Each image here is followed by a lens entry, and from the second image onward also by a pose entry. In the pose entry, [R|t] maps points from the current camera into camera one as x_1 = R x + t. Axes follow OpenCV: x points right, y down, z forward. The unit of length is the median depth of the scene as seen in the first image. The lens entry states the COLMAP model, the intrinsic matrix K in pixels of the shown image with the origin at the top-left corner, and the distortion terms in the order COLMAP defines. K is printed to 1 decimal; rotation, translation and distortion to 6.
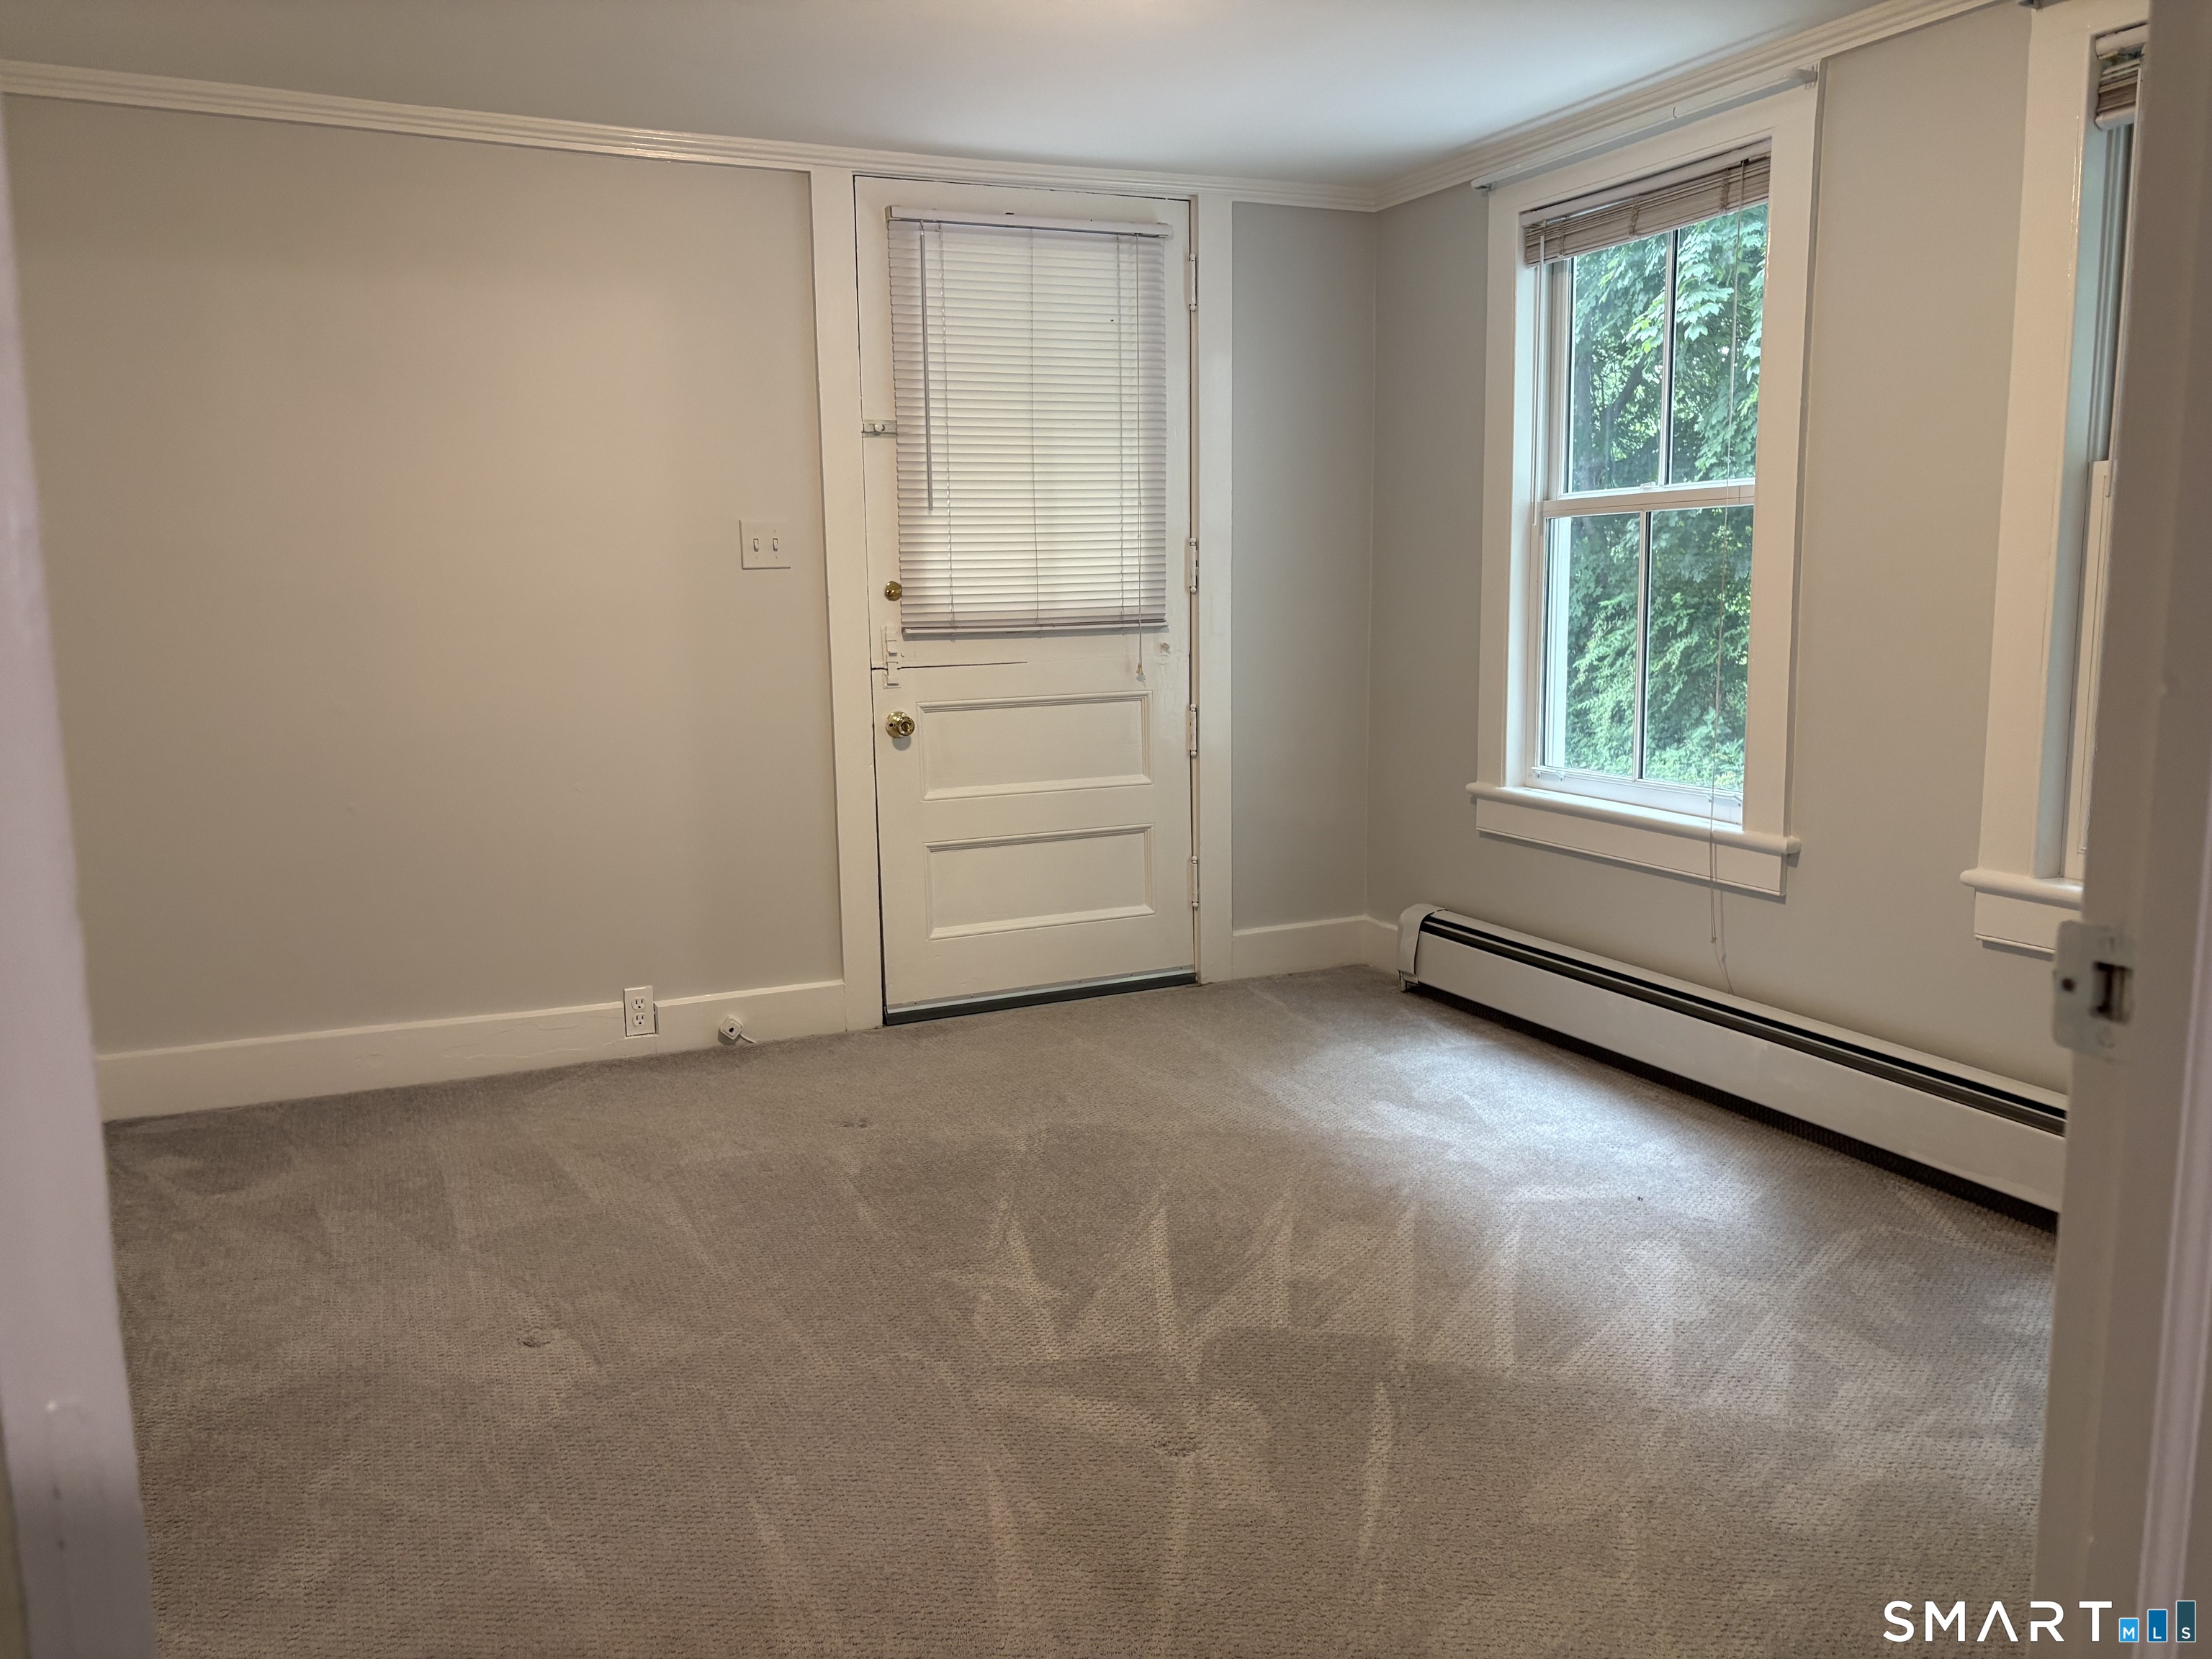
lens RADIAL K [[1681.6, 0, 1117.9], [0, 1681.6, 832.5], [0, 0, 1]] dist [0.053251, -0.047014]
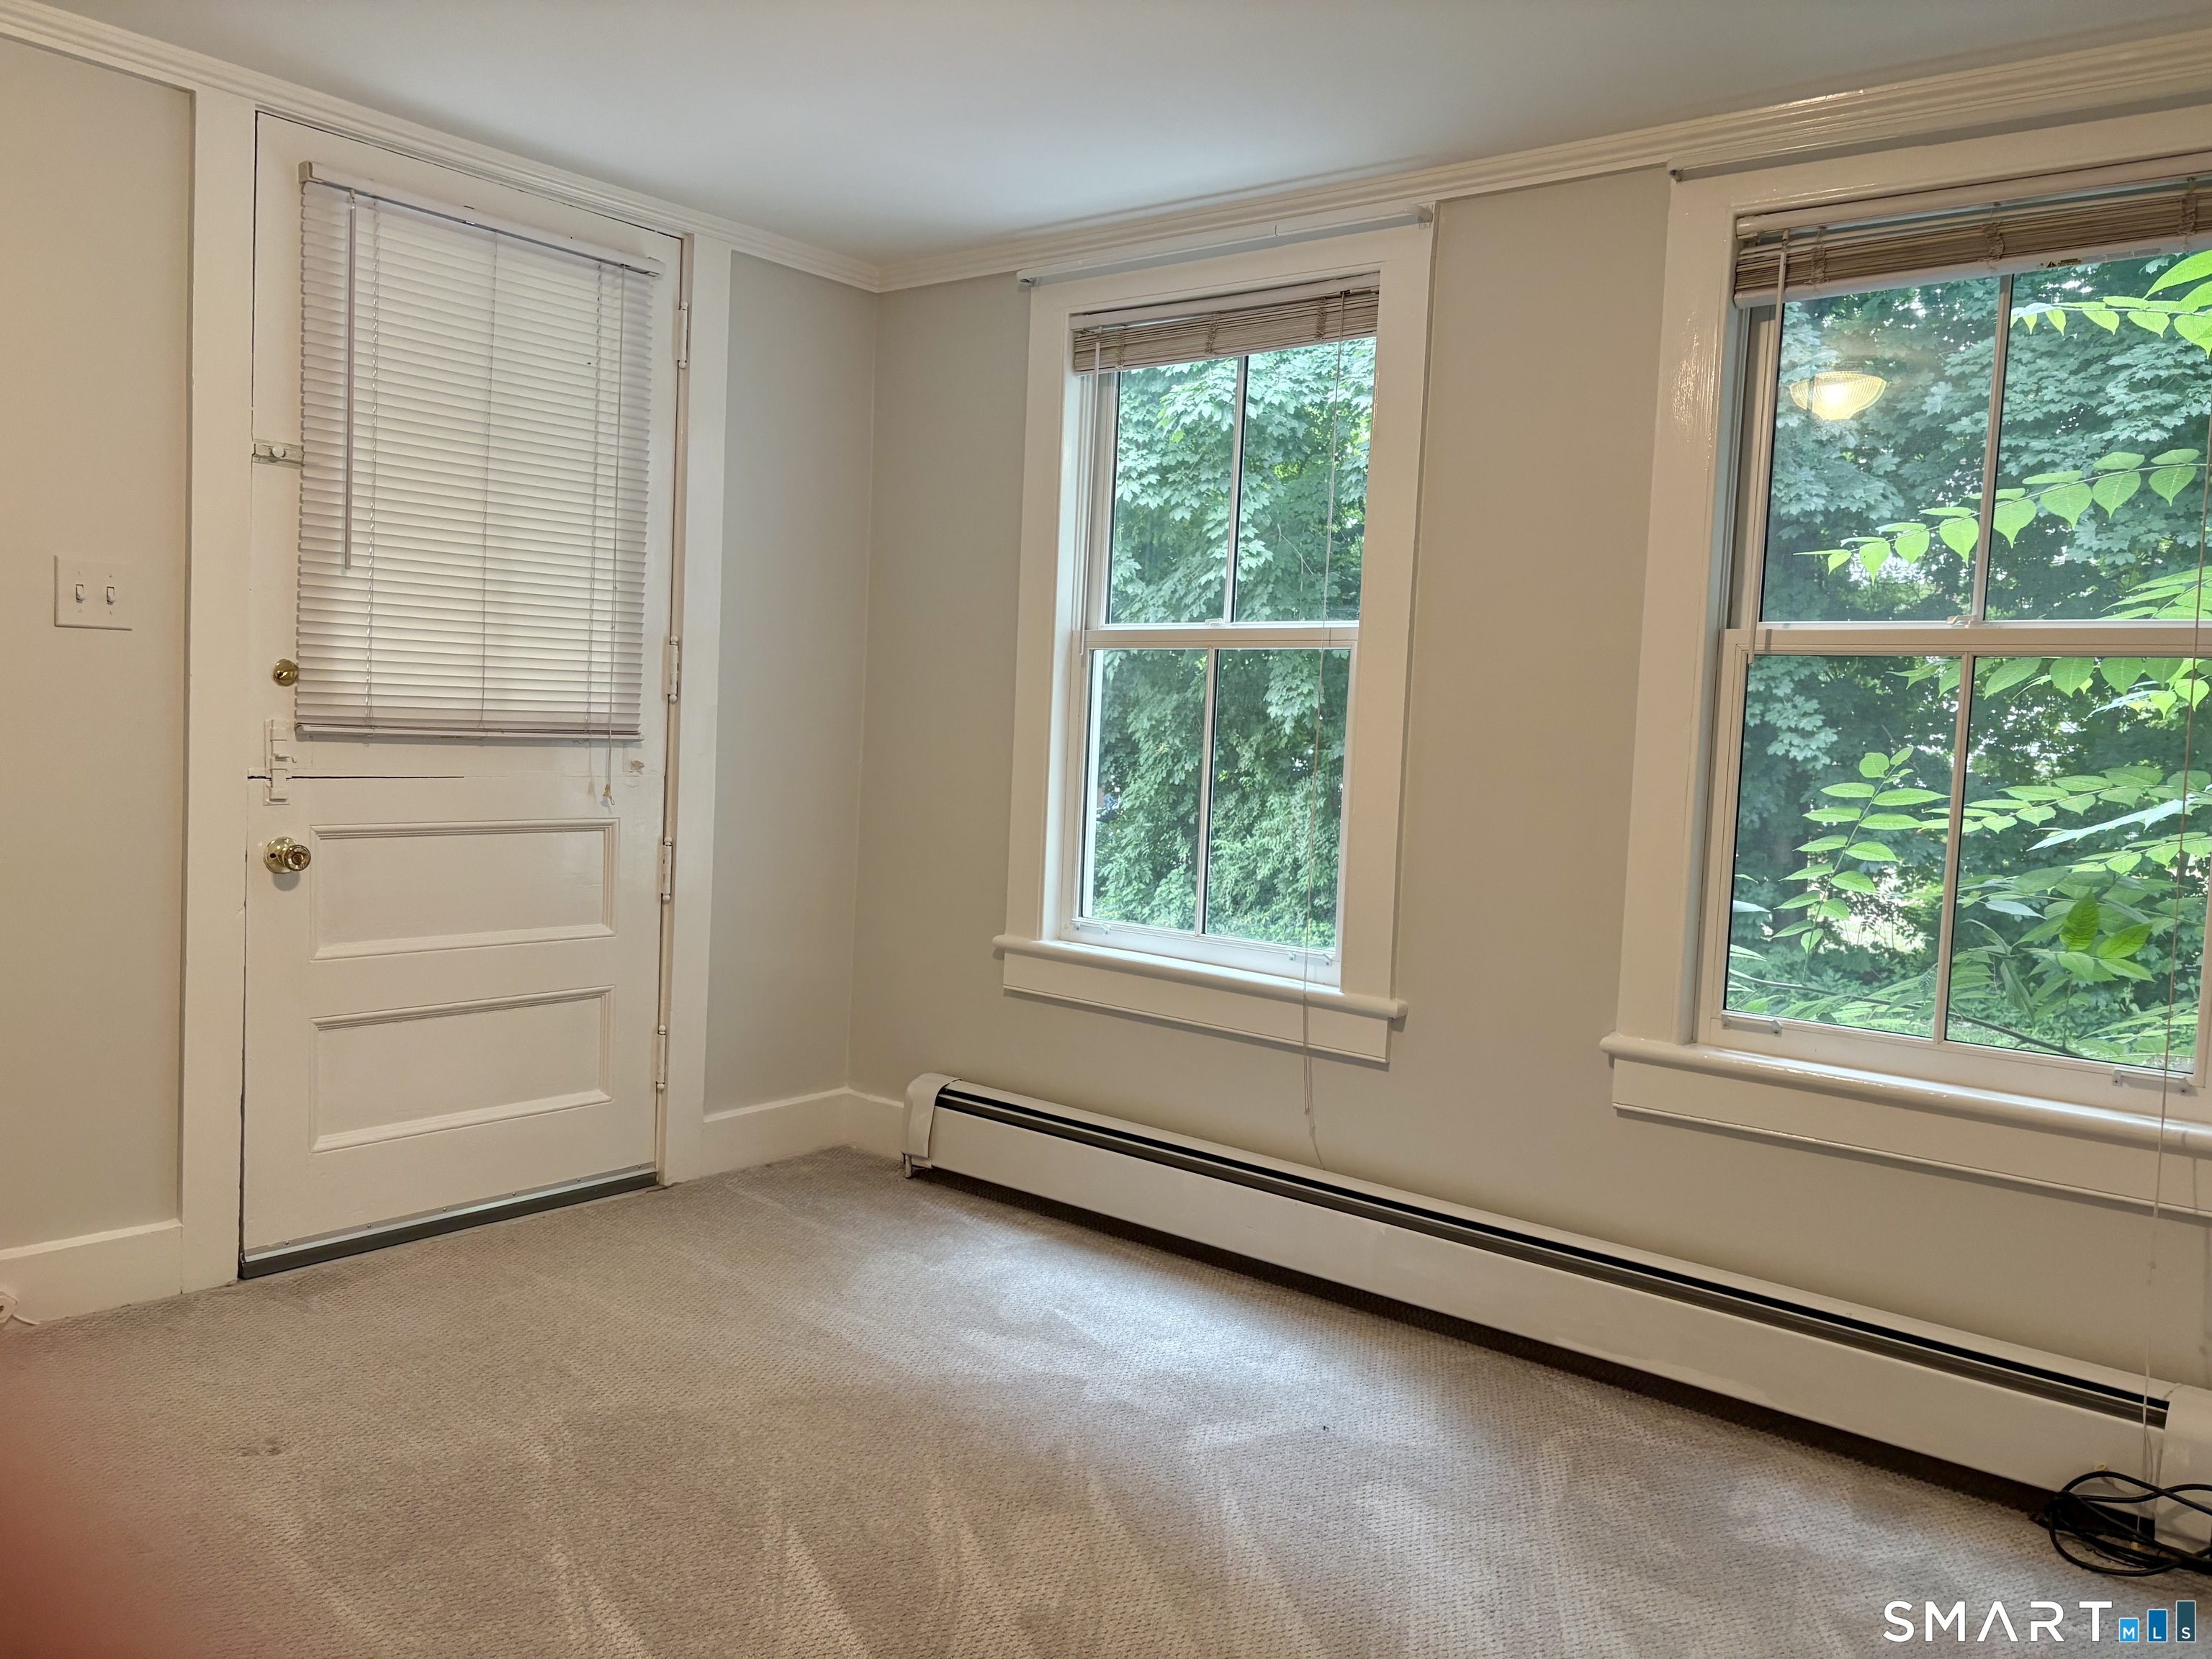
lens RADIAL K [[1681.6, 0, 1097.7], [0, 1681.6, 824.3], [0, 0, 1]] dist [0.053251, -0.047014]
pose [[0.897721, 0.030779, 0.439489, -0.143351], [0.006731, 0.996482, -0.083537, -0.014657], [-0.440514, 0.077951, 0.894355, 0.198891]]
